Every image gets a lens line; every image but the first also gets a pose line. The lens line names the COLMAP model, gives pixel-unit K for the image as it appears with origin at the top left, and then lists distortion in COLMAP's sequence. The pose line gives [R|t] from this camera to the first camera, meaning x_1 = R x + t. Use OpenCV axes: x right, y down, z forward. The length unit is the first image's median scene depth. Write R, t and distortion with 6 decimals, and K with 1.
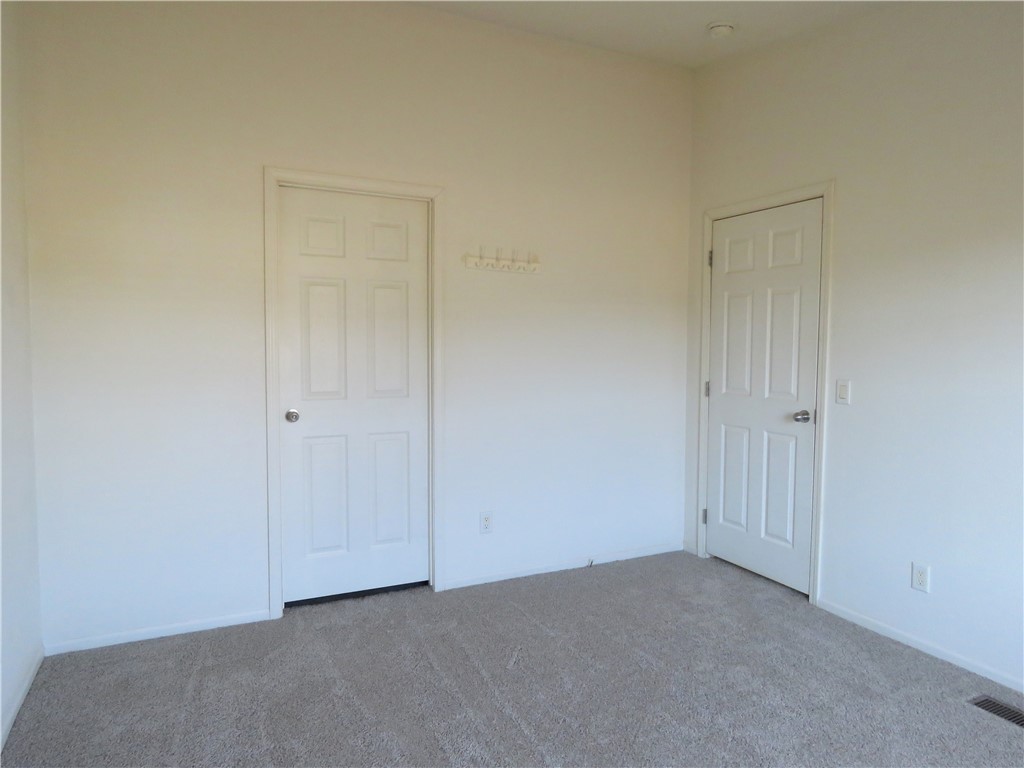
lens RADIAL K [[659.0, 0, 512.0], [0, 659.0, 384.0], [0, 0, 1]] dist [-0.004319, -0.000489]
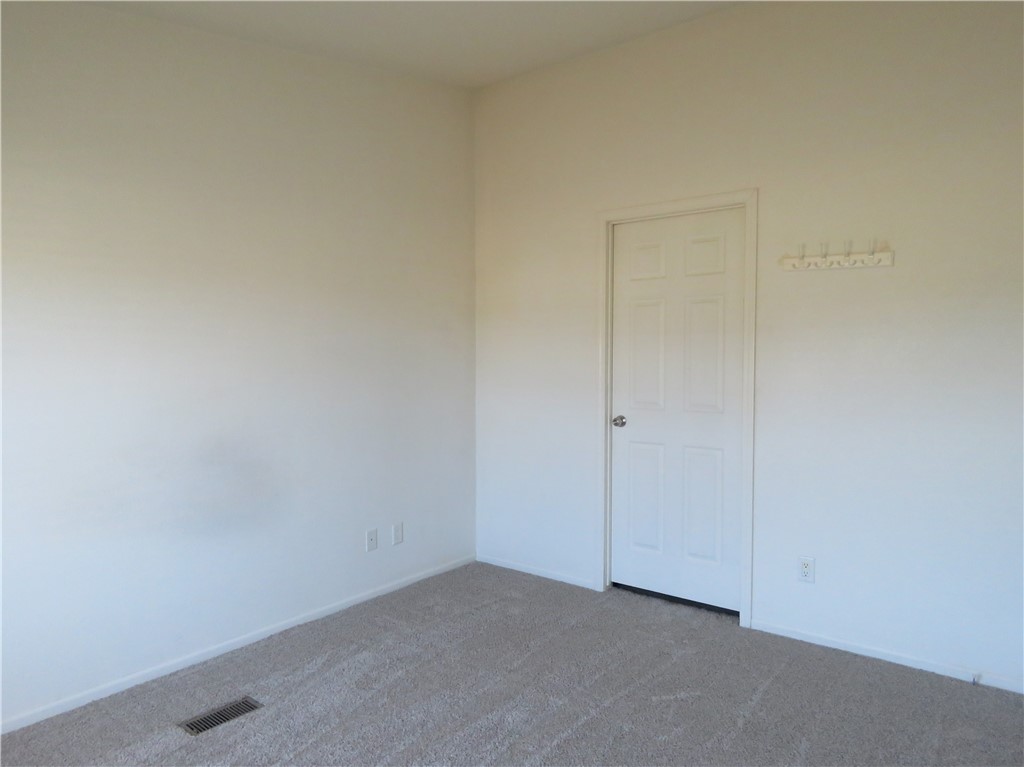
lens RADIAL K [[668.9, 0, 512.0], [0, 668.9, 383.5], [0, 0, 1]] dist [-0.004265, -0.001028]
pose [[0.436408, 0.025241, -0.899395, 0.581490], [-0.056797, 0.998386, 0.000459, -0.005843], [0.897955, 0.050882, 0.437137, 0.288937]]
